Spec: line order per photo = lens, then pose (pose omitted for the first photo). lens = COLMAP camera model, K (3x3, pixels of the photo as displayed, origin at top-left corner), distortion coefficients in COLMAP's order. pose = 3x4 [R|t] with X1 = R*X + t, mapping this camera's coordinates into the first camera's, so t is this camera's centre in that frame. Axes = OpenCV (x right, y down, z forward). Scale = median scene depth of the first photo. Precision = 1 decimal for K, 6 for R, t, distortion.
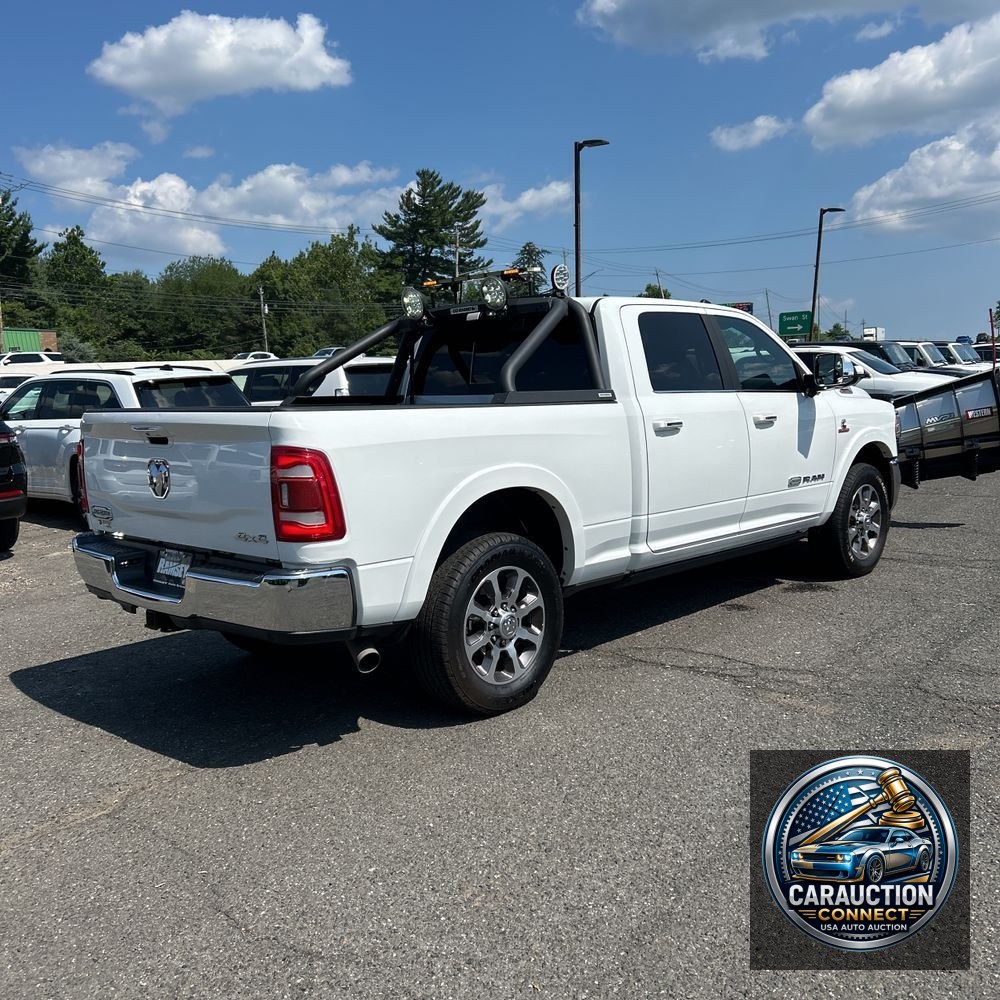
lens RADIAL K [[992.7, 0, 496.5], [0, 992.7, 530.1], [0, 0, 1]] dist [0.016896, -0.005247]
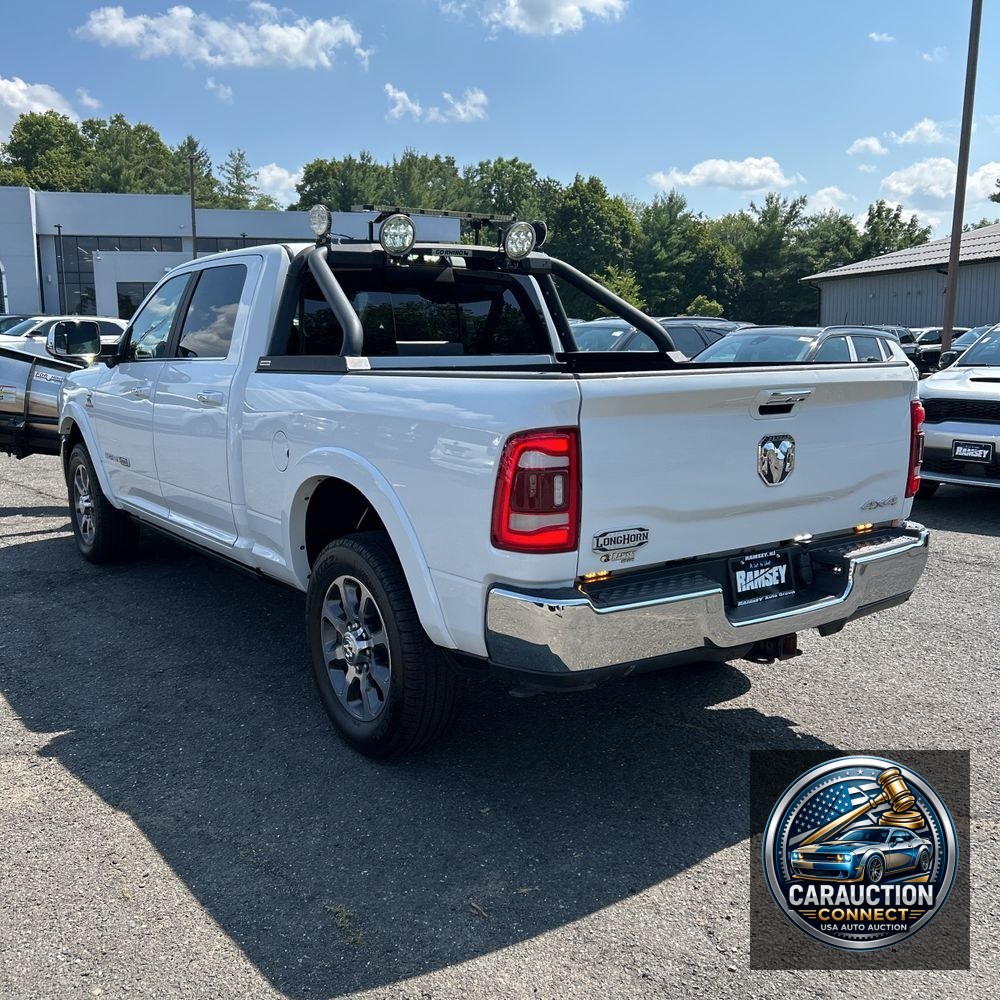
lens RADIAL K [[1034.3, 0, 500.0], [0, 1034.3, 500.0], [0, 0, 1]] dist [0.022713, -0.017939]
pose [[0.238661, -0.130004, 0.962362, -1.106468], [0.138587, 0.985415, 0.098750, -0.123208], [-0.961163, 0.109804, 0.253197, 0.969072]]
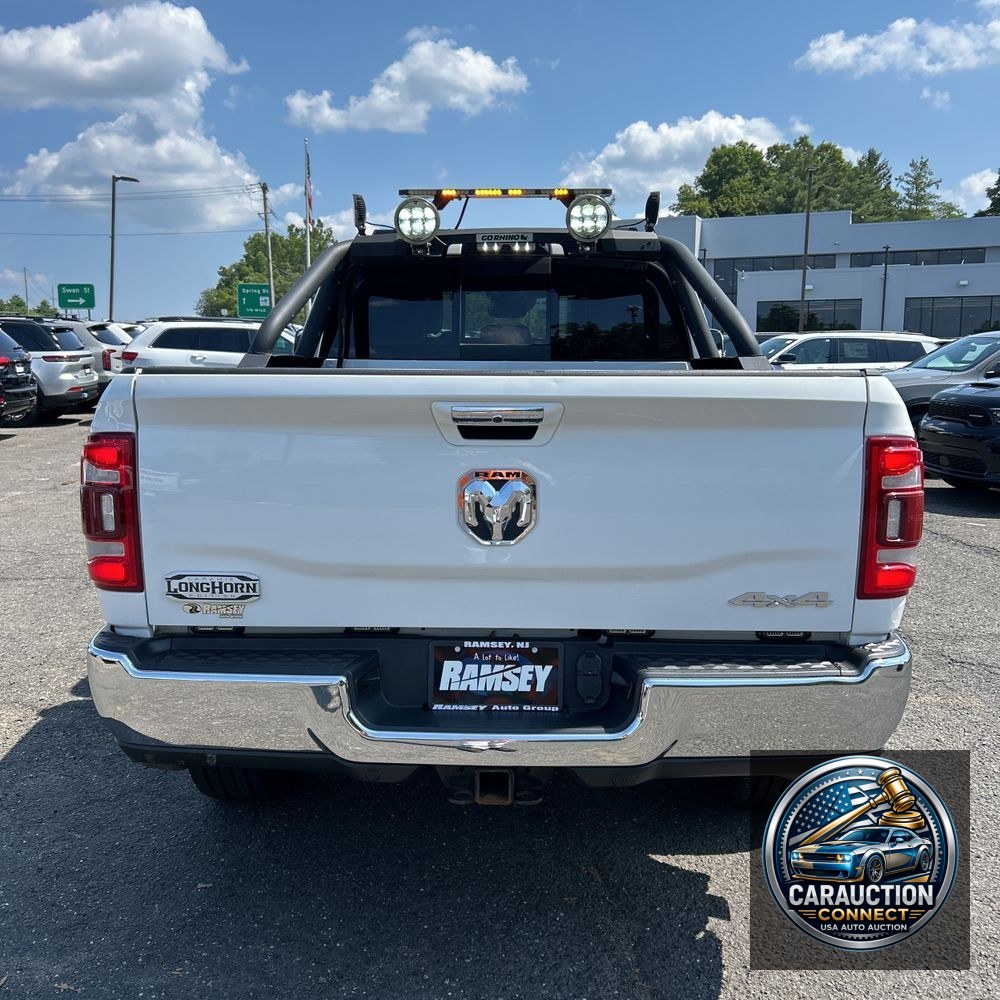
lens RADIAL K [[1034.8, 0, 500.0], [0, 1034.8, 500.0], [0, 0, 1]] dist [0.014879, -0.002328]
pose [[0.778041, -0.062631, 0.625084, -0.646235], [0.071772, 0.997365, 0.010598, -0.058192], [-0.624100, 0.036618, 0.780486, 0.566226]]
